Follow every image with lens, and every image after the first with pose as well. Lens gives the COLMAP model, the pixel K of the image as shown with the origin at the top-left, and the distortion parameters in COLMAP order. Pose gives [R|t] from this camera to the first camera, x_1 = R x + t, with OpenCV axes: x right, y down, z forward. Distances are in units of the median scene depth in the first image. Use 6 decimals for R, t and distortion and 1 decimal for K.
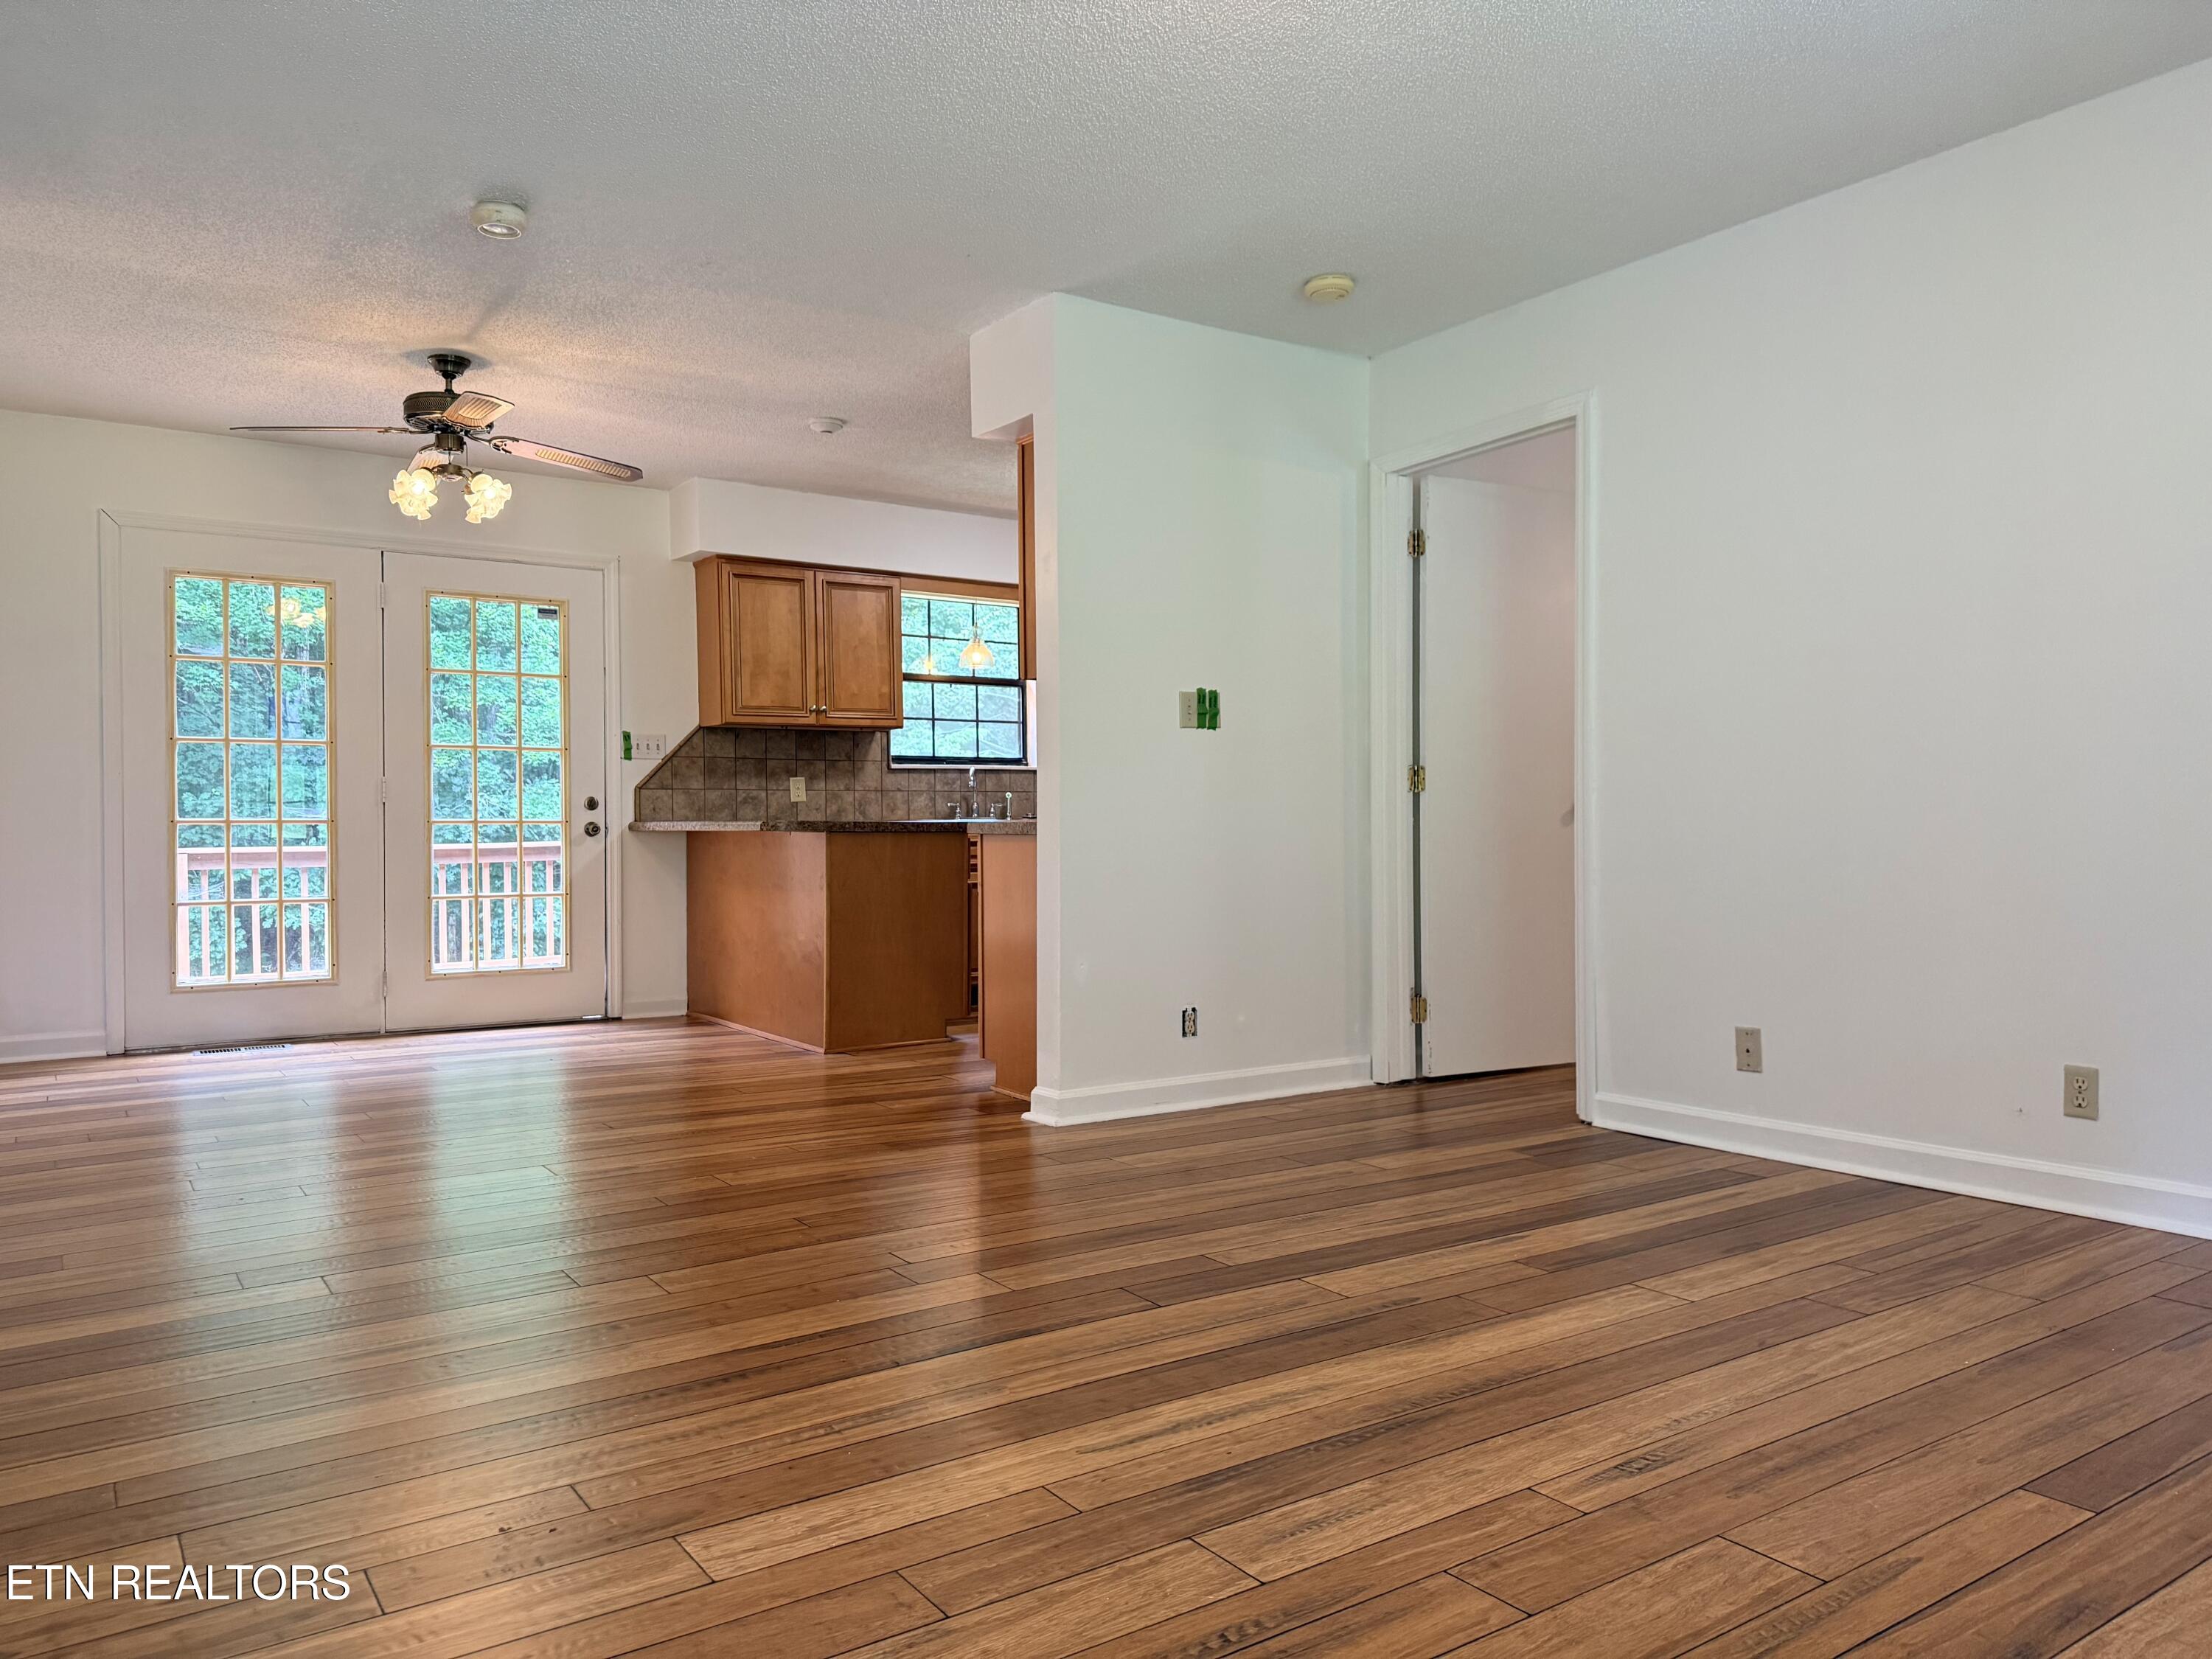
lens RADIAL K [[1543.5, 0, 1106.0], [0, 1543.5, 829.5], [0, 0, 1]] dist [0.110966, -0.163006]
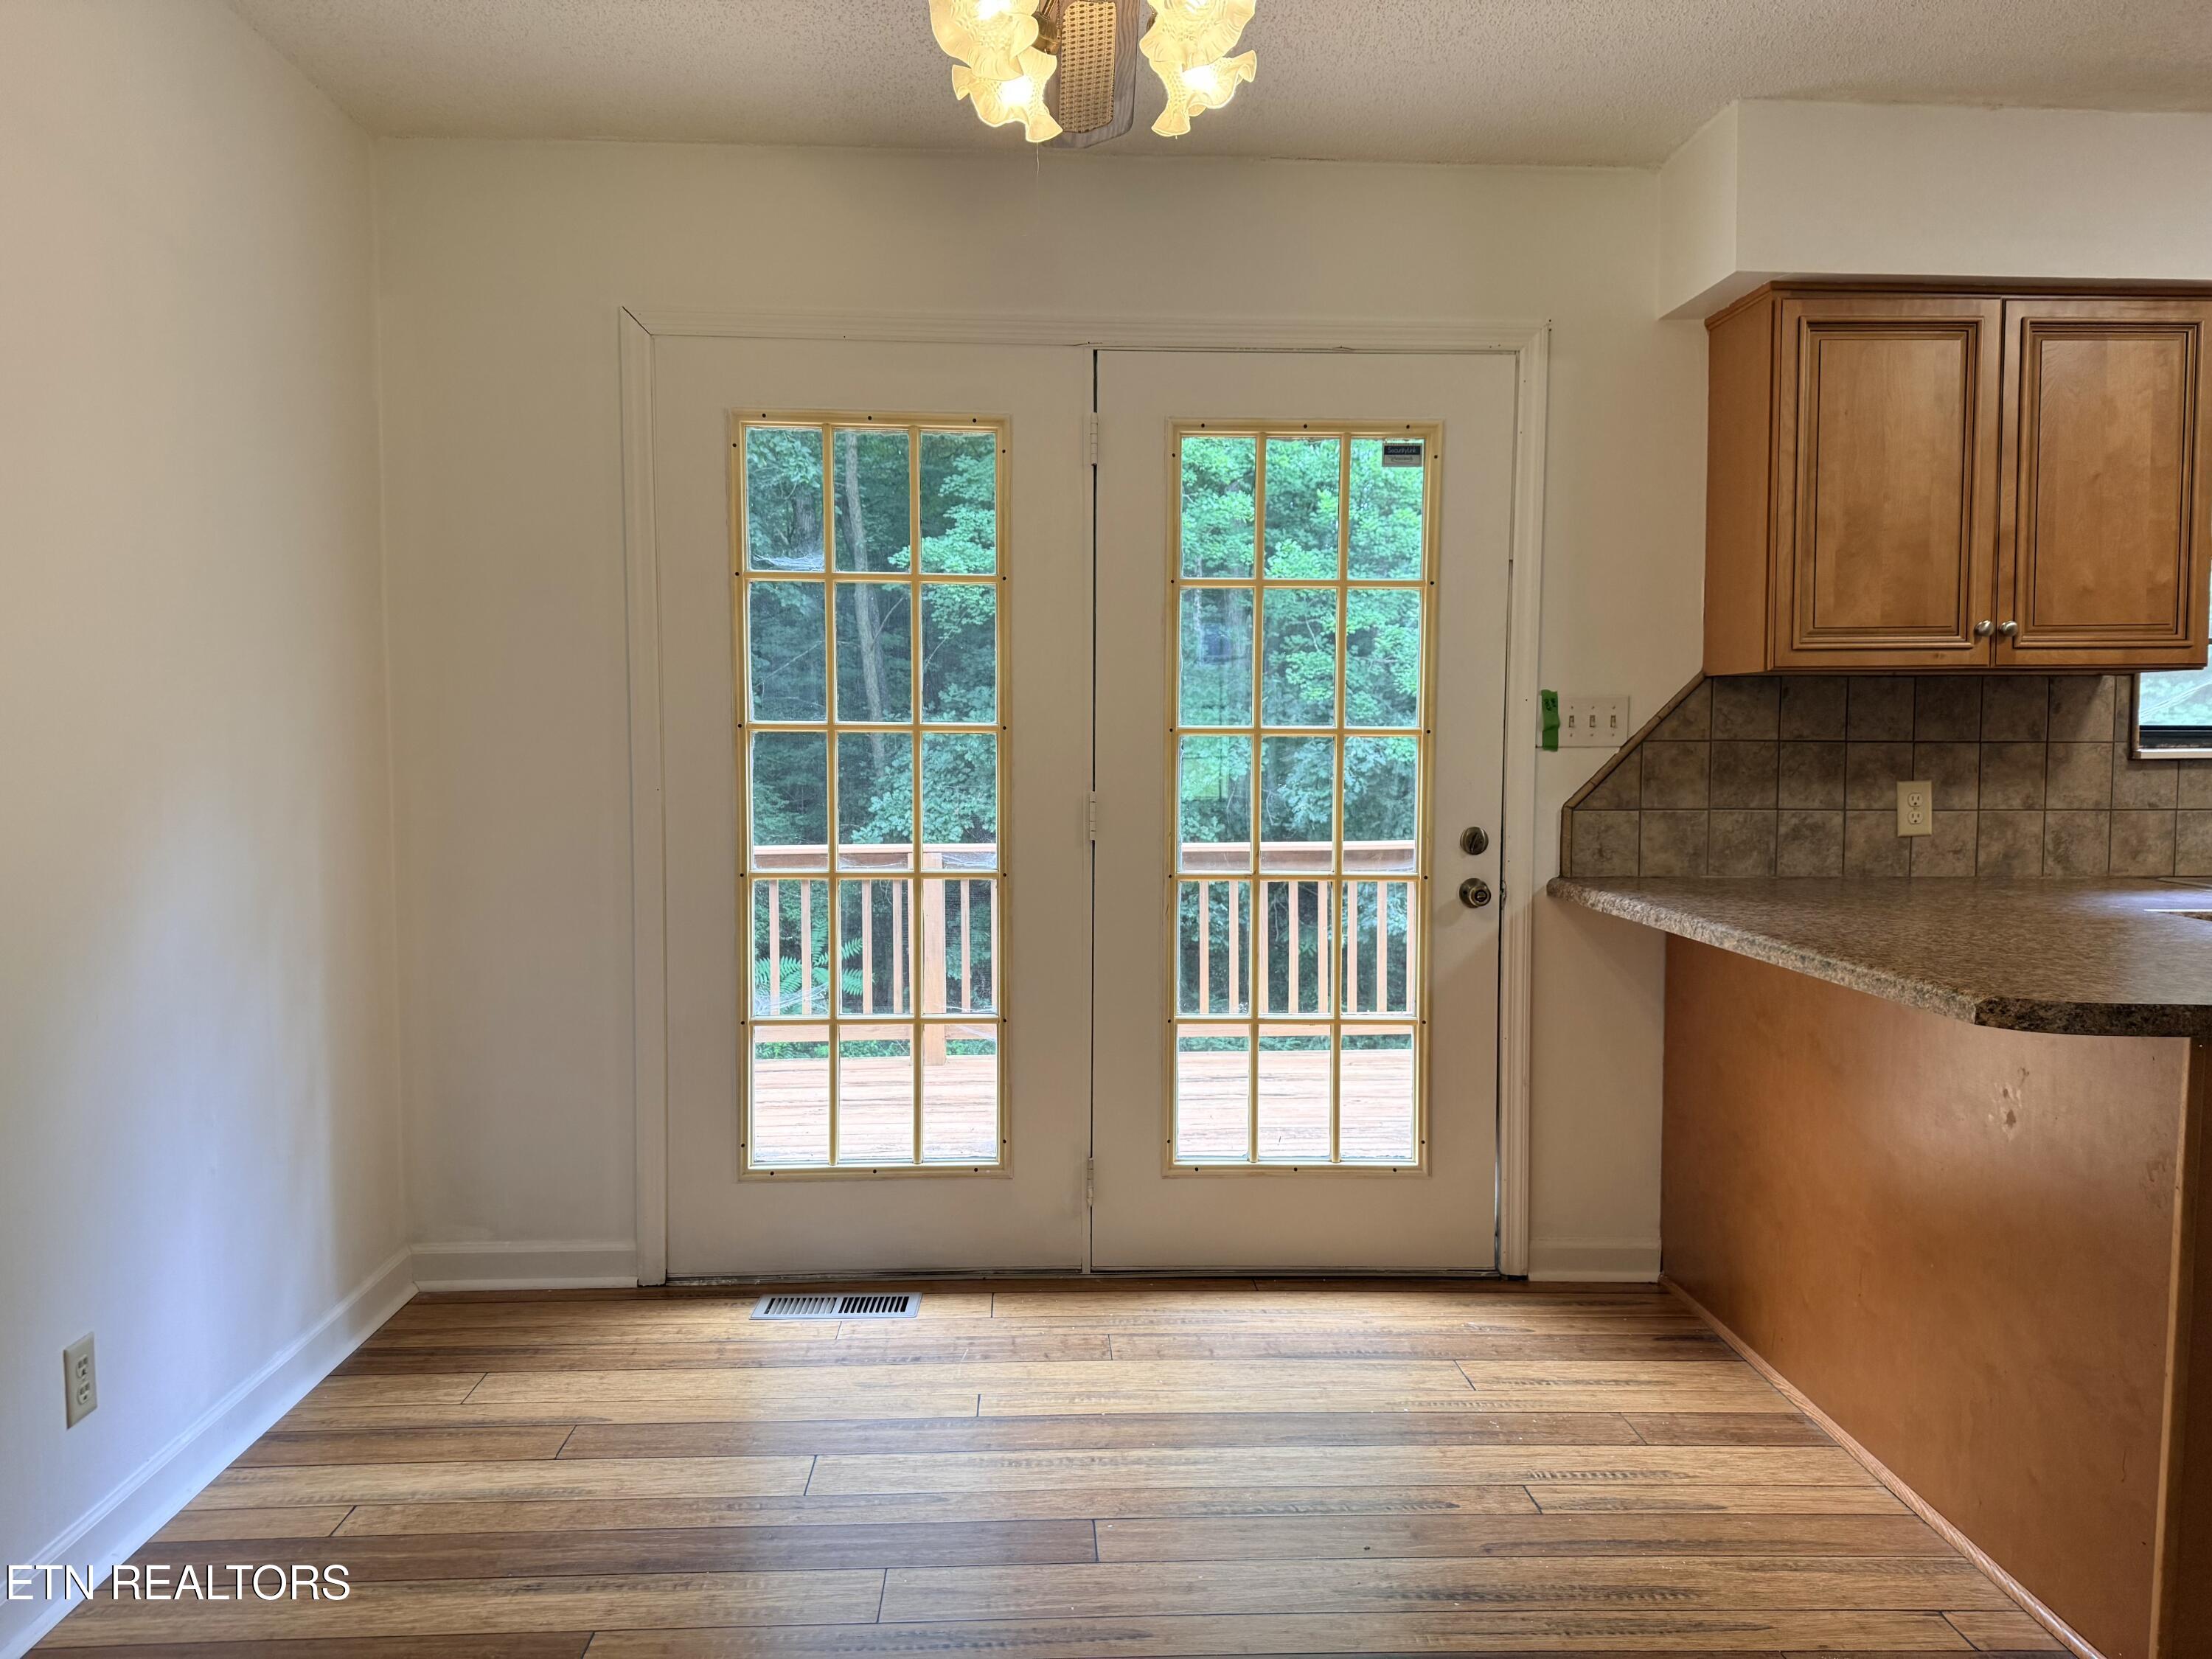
lens RADIAL K [[1558.9, 0, 1094.7], [0, 1558.9, 834.3], [0, 0, 1]] dist [0.020636, -0.032458]
pose [[0.848823, 0.040150, -0.527150, -0.172251], [-0.009989, 0.998152, 0.059938, -0.046144], [0.528582, -0.045611, 0.847656, 0.519593]]
